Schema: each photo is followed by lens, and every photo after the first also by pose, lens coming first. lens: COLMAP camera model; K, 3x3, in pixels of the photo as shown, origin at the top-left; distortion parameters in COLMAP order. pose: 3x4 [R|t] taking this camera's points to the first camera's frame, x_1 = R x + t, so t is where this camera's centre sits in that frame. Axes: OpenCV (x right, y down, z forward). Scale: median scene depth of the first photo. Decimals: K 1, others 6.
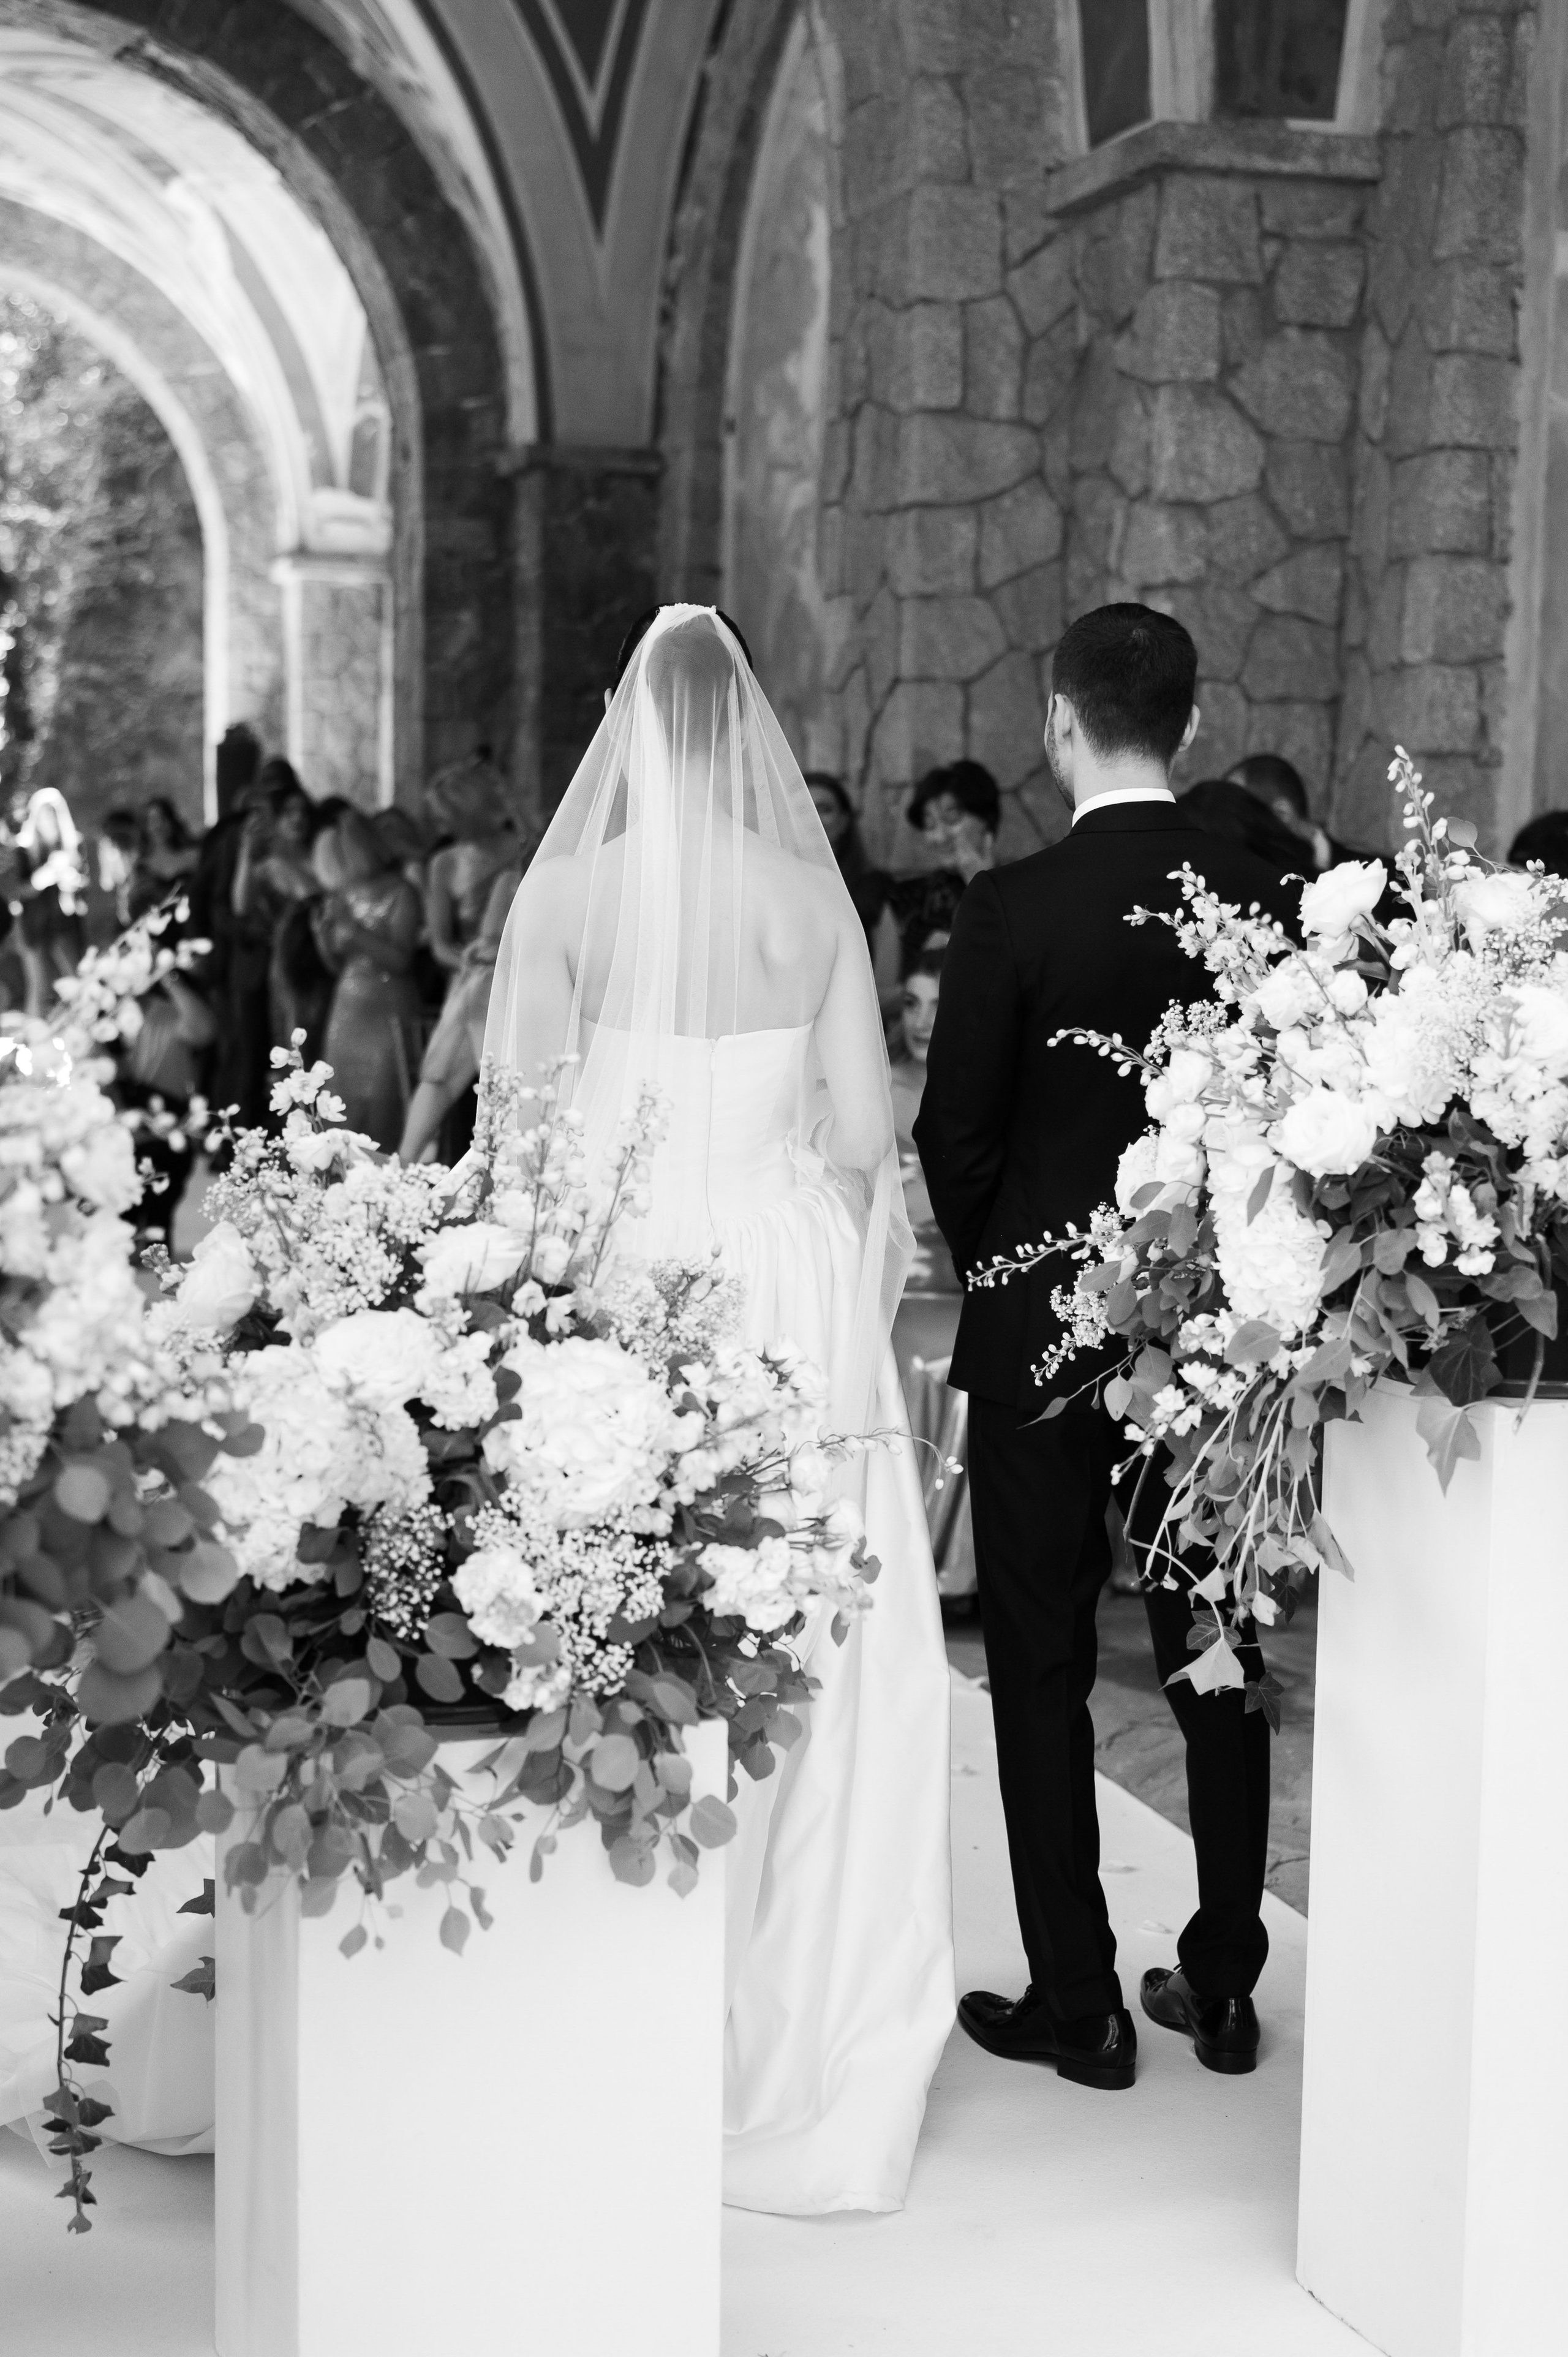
lens RADIAL K [[2930.8, 0, 782.8], [0, 2930.8, 1178.7], [0, 0, 1]] dist [0.004993, 0.000000]
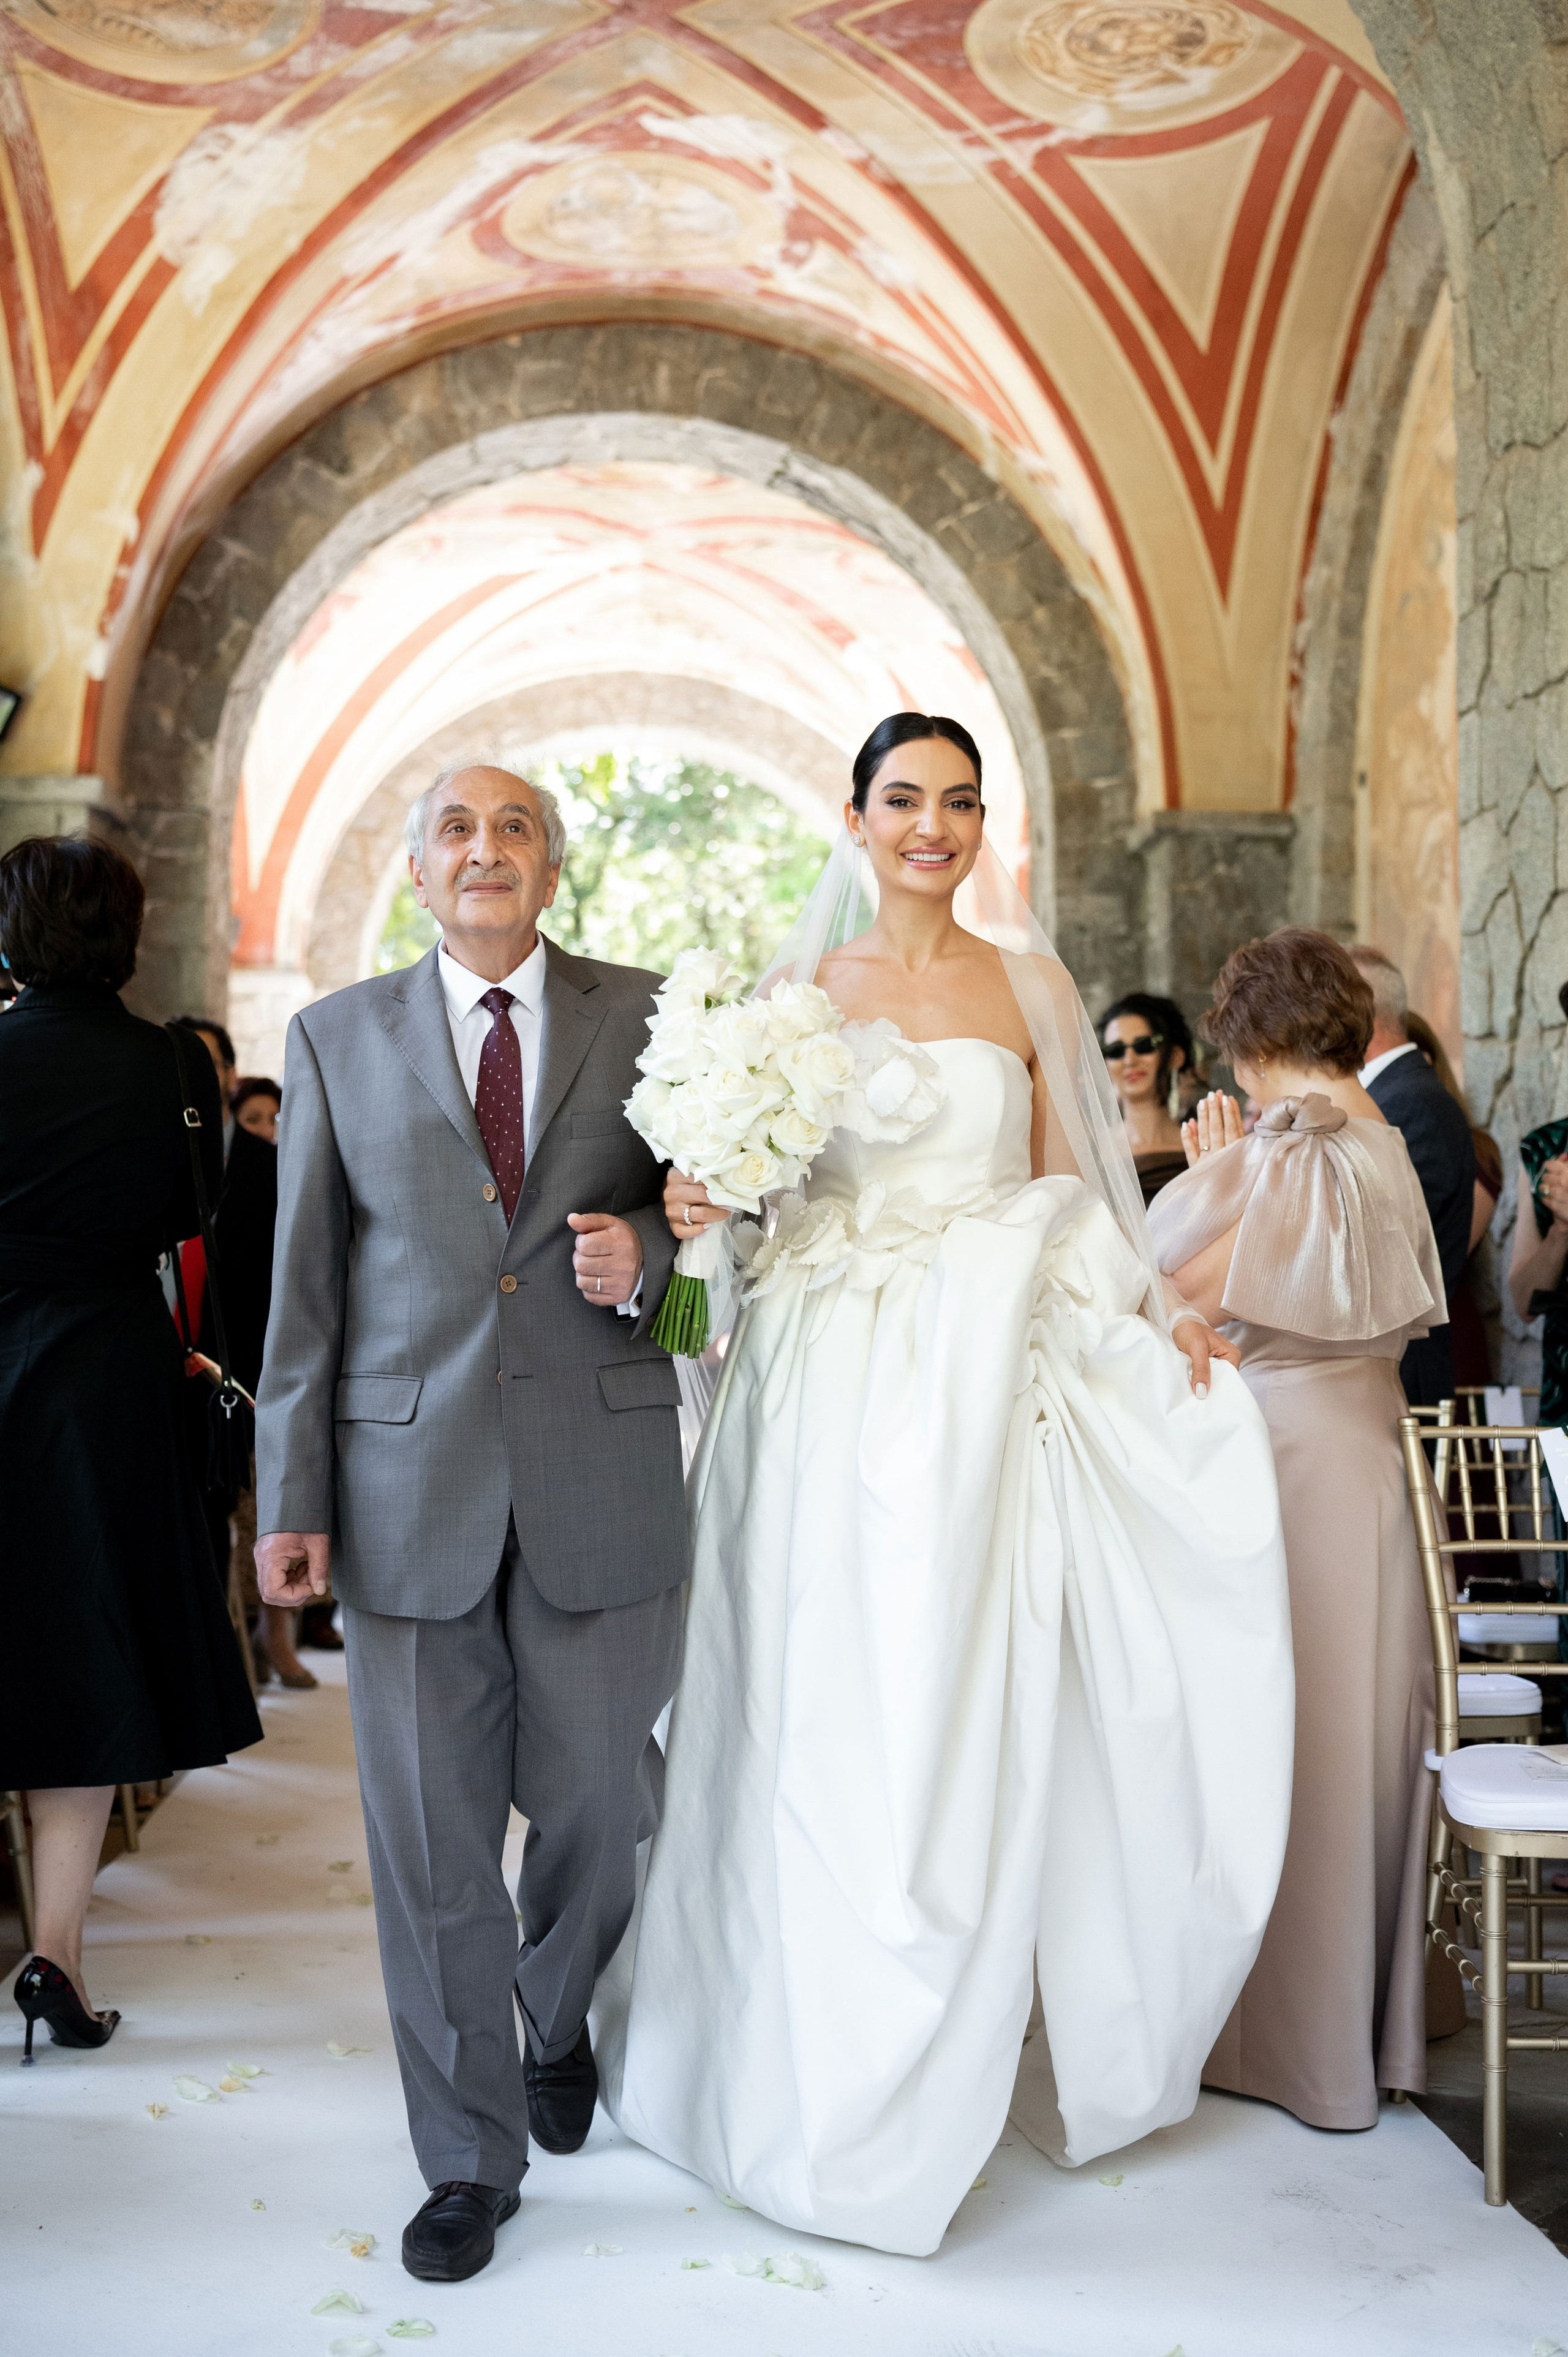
lens RADIAL K [[2460.1, 0, 792.4], [0, 2460.1, 1178.3], [0, 0, 1]] dist [-0.011846, 0.000000]
pose [[0.966956, -0.019737, -0.254177, 0.003930], [-0.021805, 0.986943, -0.159590, 0.009373], [0.254008, 0.159859, 0.953900, 0.190947]]
